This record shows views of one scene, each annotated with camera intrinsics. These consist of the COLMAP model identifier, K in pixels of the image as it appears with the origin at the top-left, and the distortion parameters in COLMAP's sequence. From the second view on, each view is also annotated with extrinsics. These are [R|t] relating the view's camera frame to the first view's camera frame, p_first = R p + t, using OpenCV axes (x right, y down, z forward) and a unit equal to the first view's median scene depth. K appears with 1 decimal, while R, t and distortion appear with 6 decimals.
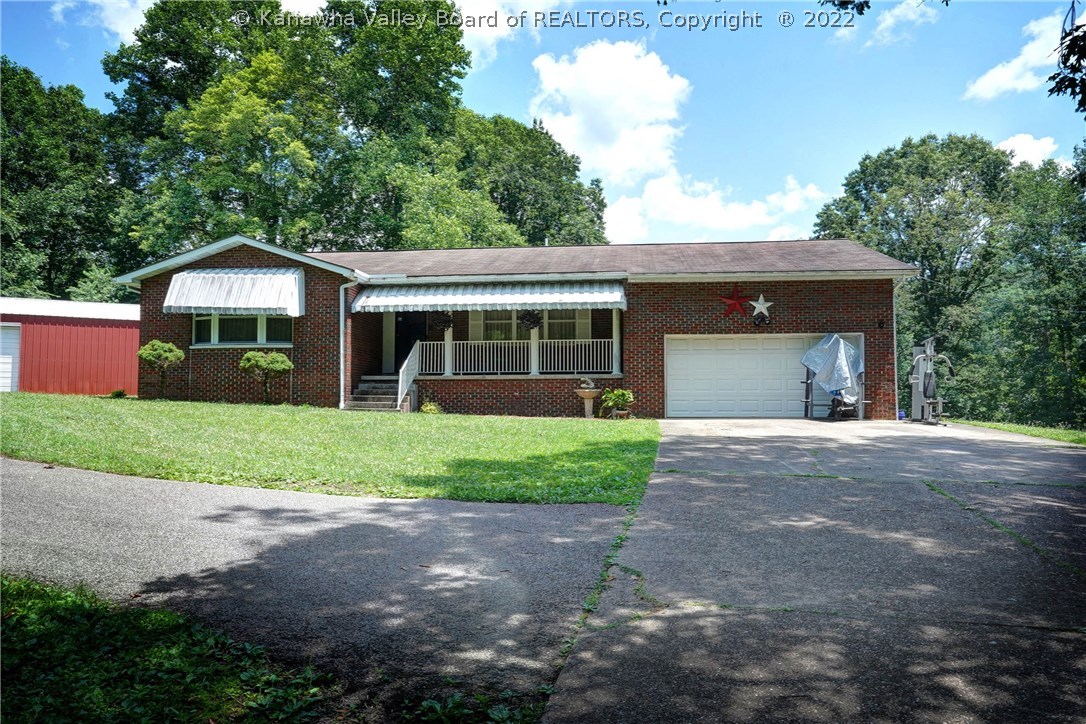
lens RADIAL K [[787.5, 0, 543.0], [0, 787.5, 362.0], [0, 0, 1]] dist [0.005762, 0.002892]
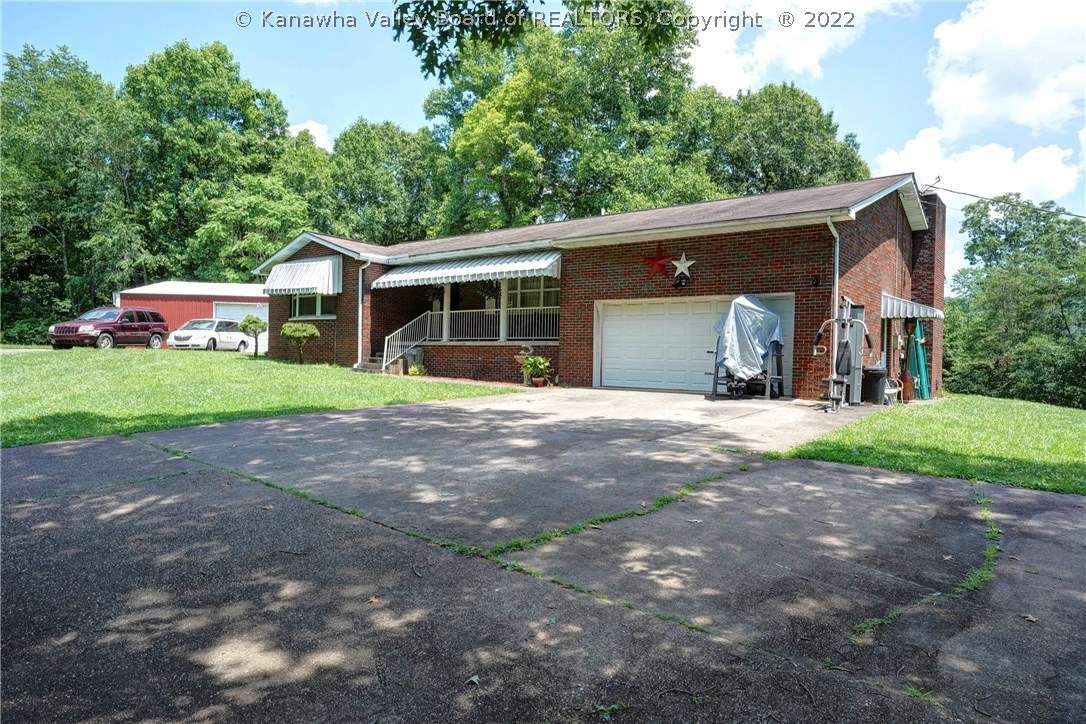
lens RADIAL K [[678.9, 0, 543.0], [0, 678.9, 362.0], [0, 0, 1]] dist [-0.000696, 0.001996]
pose [[0.842981, 0.021937, -0.537496, 0.549427], [0.006481, 0.998681, 0.050925, -0.002494], [0.537904, -0.046412, 0.841728, 0.261979]]
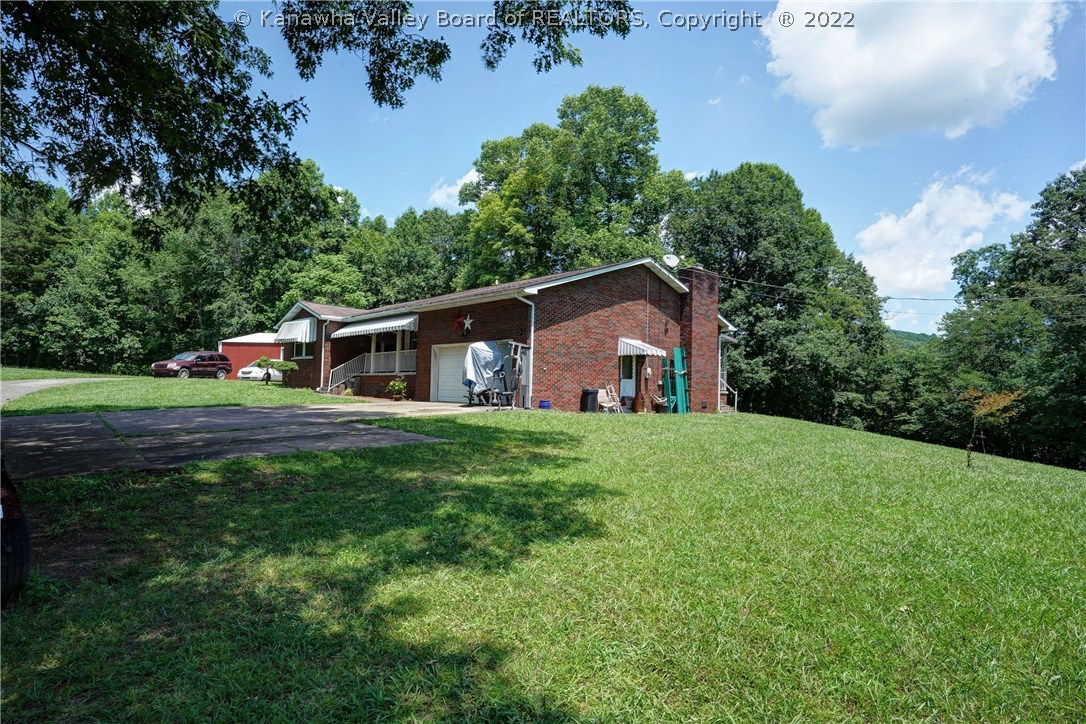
lens RADIAL K [[616.1, 0, 543.0], [0, 616.1, 362.0], [0, 0, 1]] dist [-0.021436, -0.000037]
pose [[0.740011, -0.013483, -0.672459, 1.086372], [0.006614, 0.999897, -0.012770, 0.012953], [0.672562, 0.005002, 0.740024, 0.282563]]
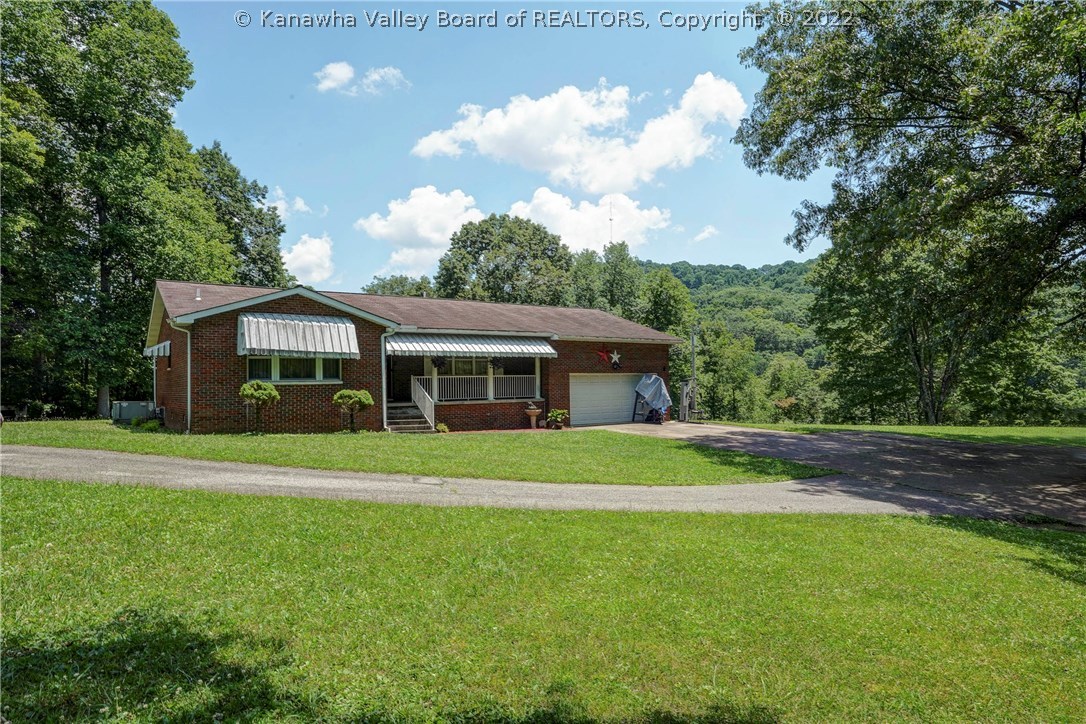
lens RADIAL K [[671.1, 0, 543.0], [0, 671.1, 362.0], [0, 0, 1]] dist [0.002512, 0.000431]
pose [[0.754463, 0.011765, 0.656237, -0.768443], [-0.022614, 0.999712, 0.008077, -0.067009], [-0.655953, -0.020934, 0.754511, 0.019781]]
